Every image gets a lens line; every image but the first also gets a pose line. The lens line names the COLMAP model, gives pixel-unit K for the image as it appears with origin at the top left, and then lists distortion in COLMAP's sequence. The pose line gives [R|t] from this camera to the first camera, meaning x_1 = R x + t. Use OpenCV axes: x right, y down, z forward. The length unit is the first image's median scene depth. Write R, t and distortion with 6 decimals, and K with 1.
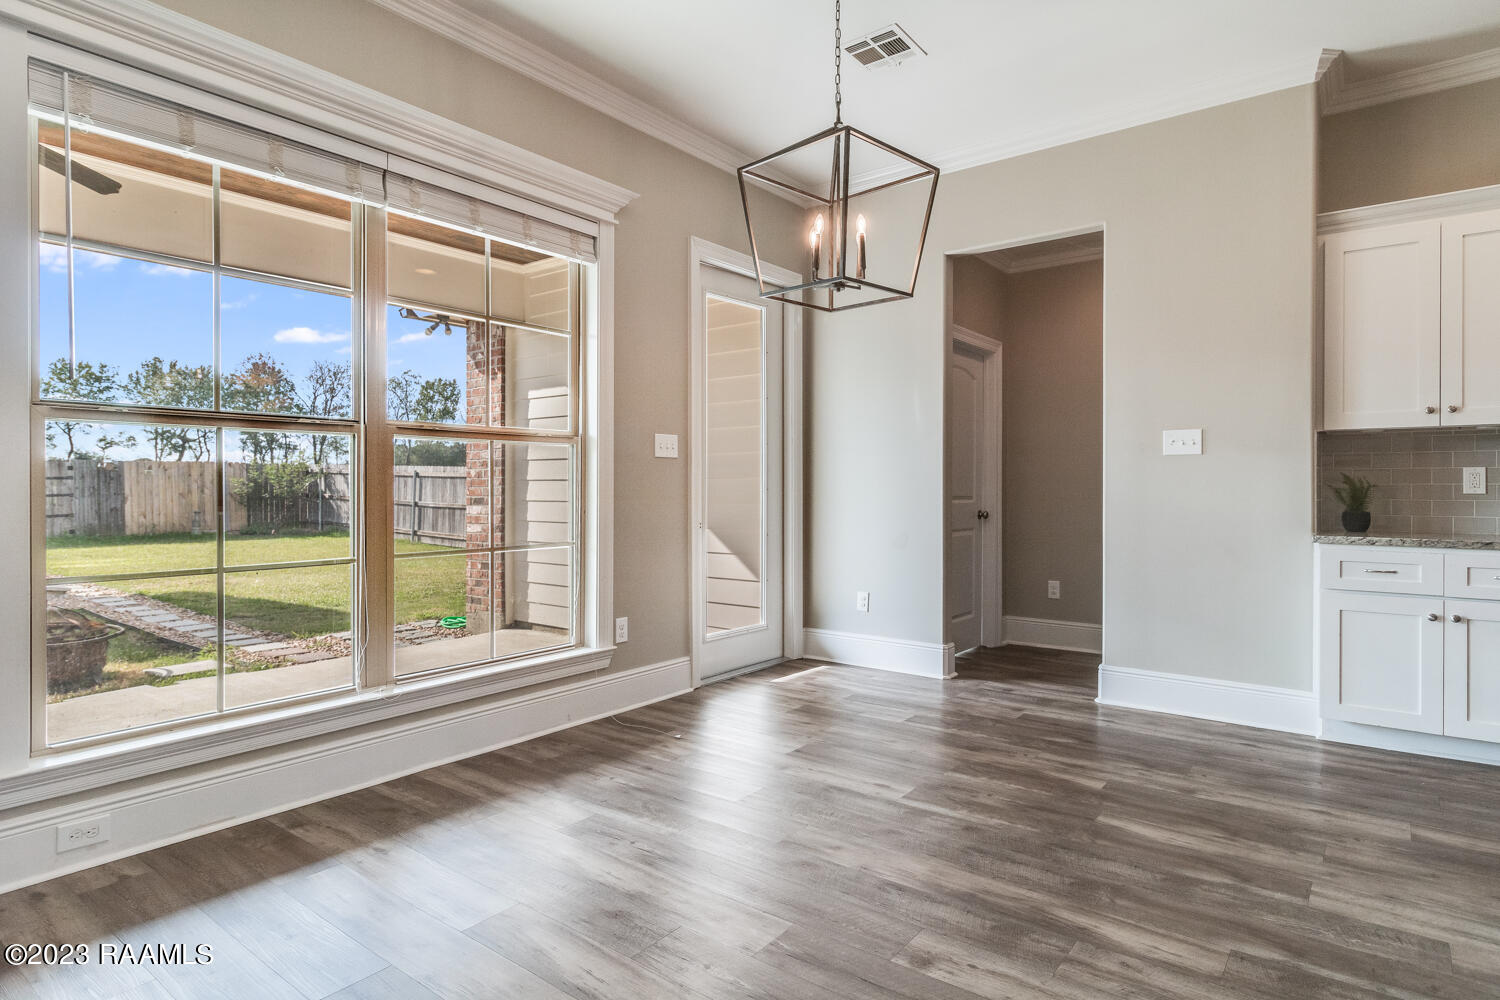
lens RADIAL K [[818.5, 0, 752.2], [0, 818.5, 488.5], [0, 0, 1]] dist [0.000088, -0.000166]
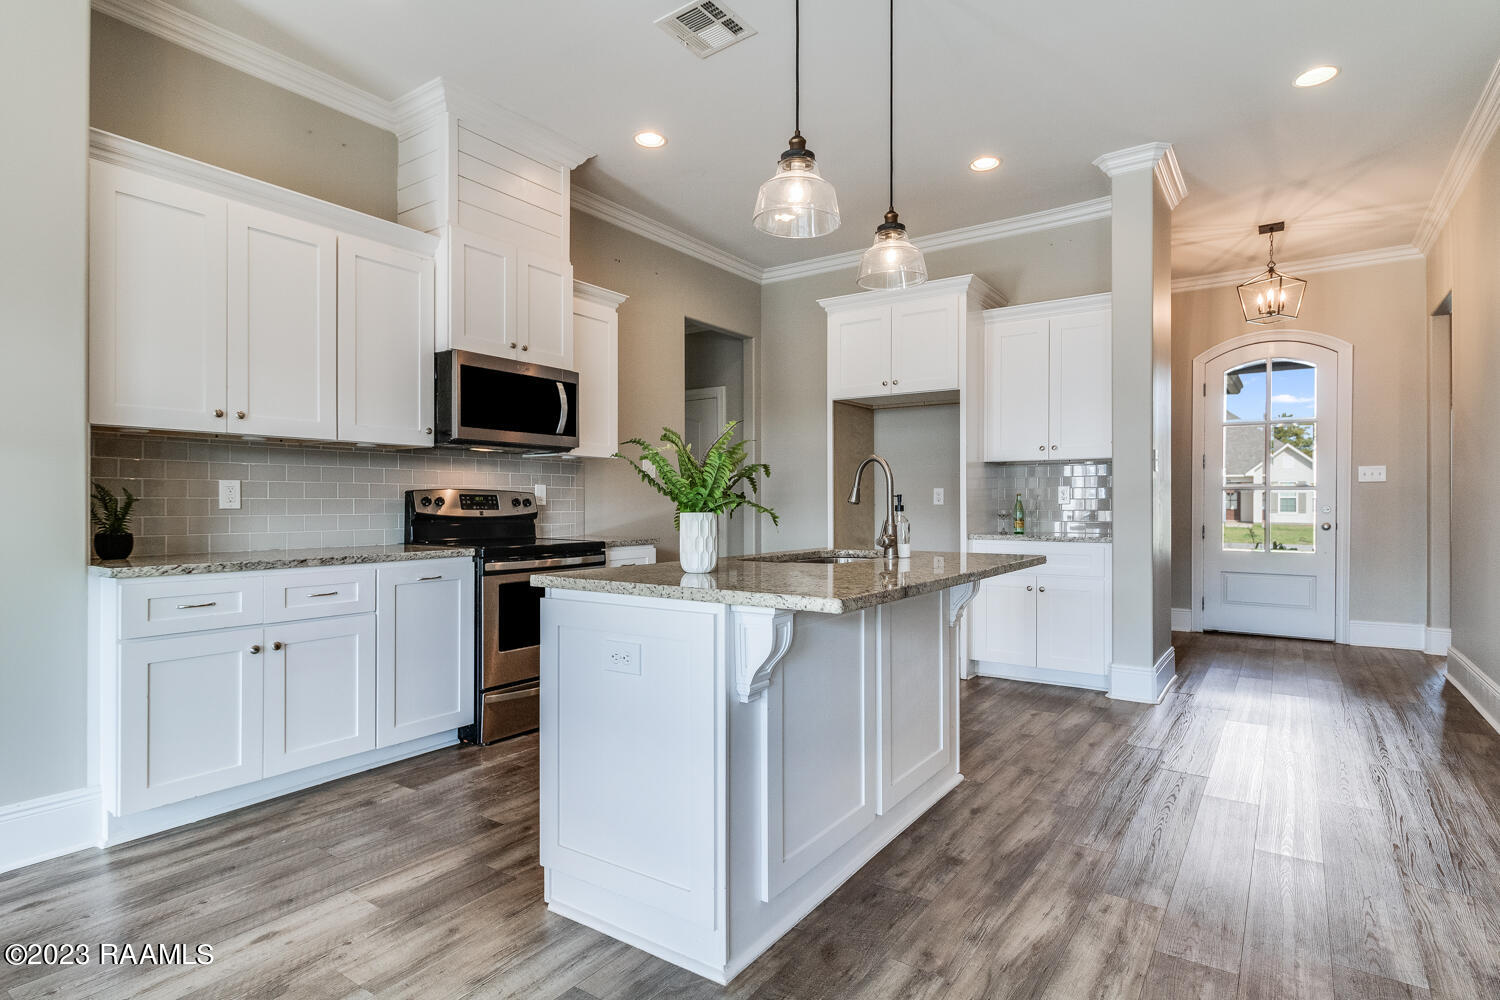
lens RADIAL K [[777.0, 0, 750.0], [0, 777.0, 500.0], [0, 0, 1]] dist [0.005485, 0.000623]
pose [[-0.054000, 0.003451, 0.998535, -0.032013], [-0.001044, 0.999993, -0.003512, -0.001007], [-0.998540, -0.001232, -0.053996, 0.472592]]
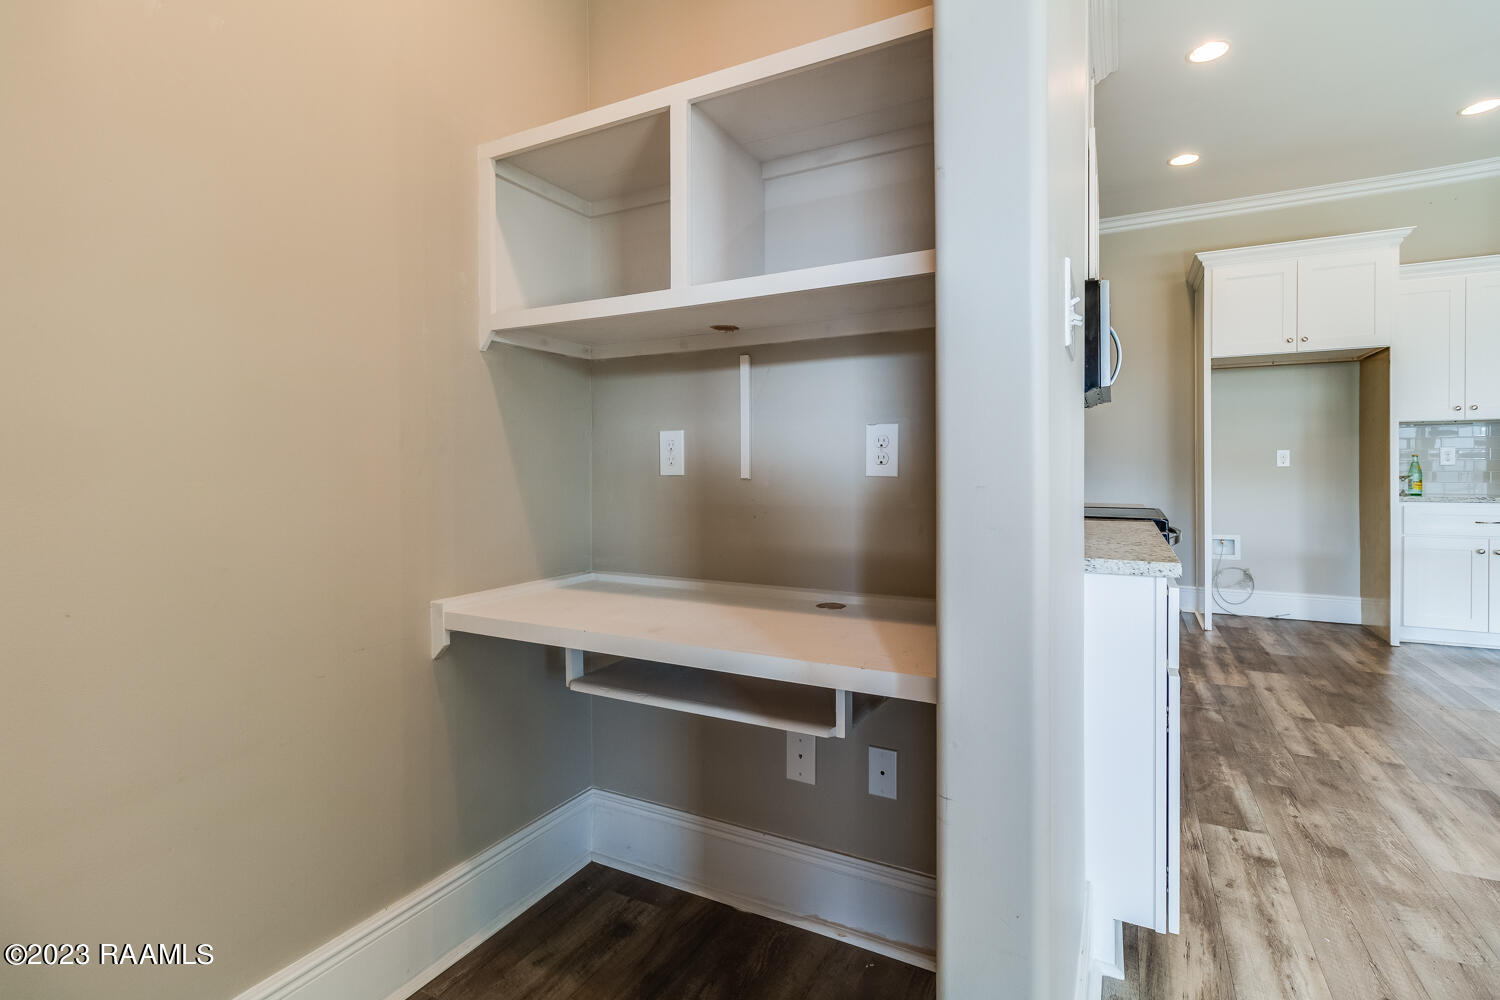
lens RADIAL K [[709.1, 0, 747.5], [0, 709.1, 469.9], [0, 0, 1]] dist [0.000410, 0.000090]
pose [[-0.176145, 0.000948, 0.984364, 0.320863], [0.004235, 0.999991, -0.000206, 0.003911], [-0.984355, 0.004132, -0.176148, 1.313635]]
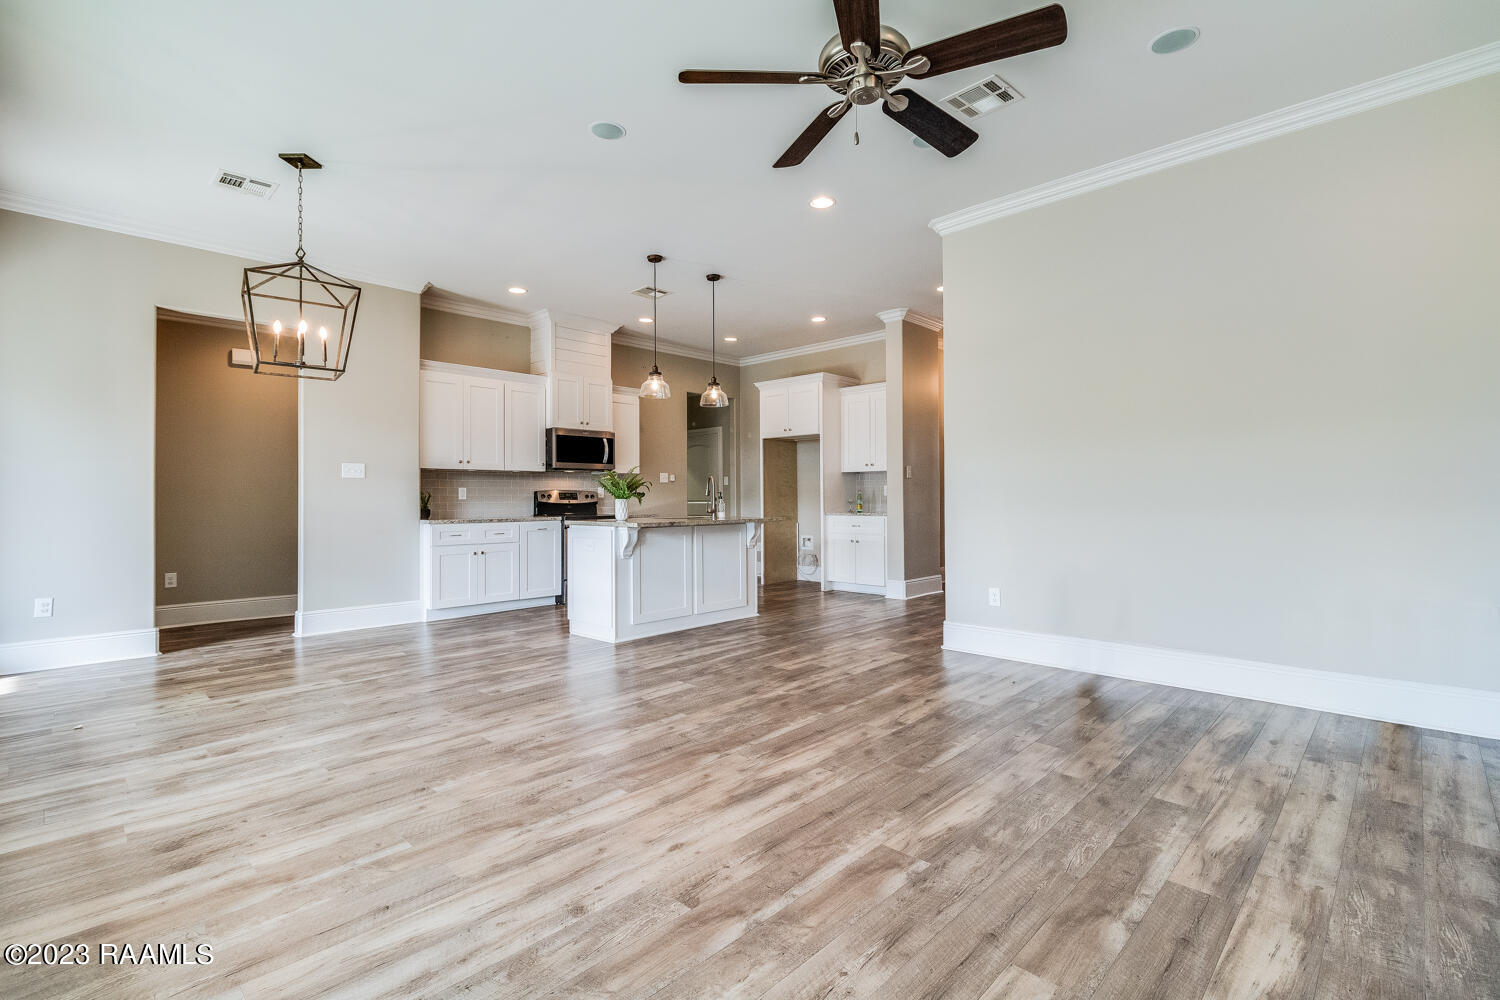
lens RADIAL K [[697.4, 0, 745.9], [0, 697.4, 488.2], [0, 0, 1]] dist [0.024771, 0.000240]
pose [[0.107971, 0.011203, 0.994091, -0.960693], [0.004342, 0.999922, -0.011741, 0.001189], [-0.994145, 0.005584, 0.107914, 0.026444]]
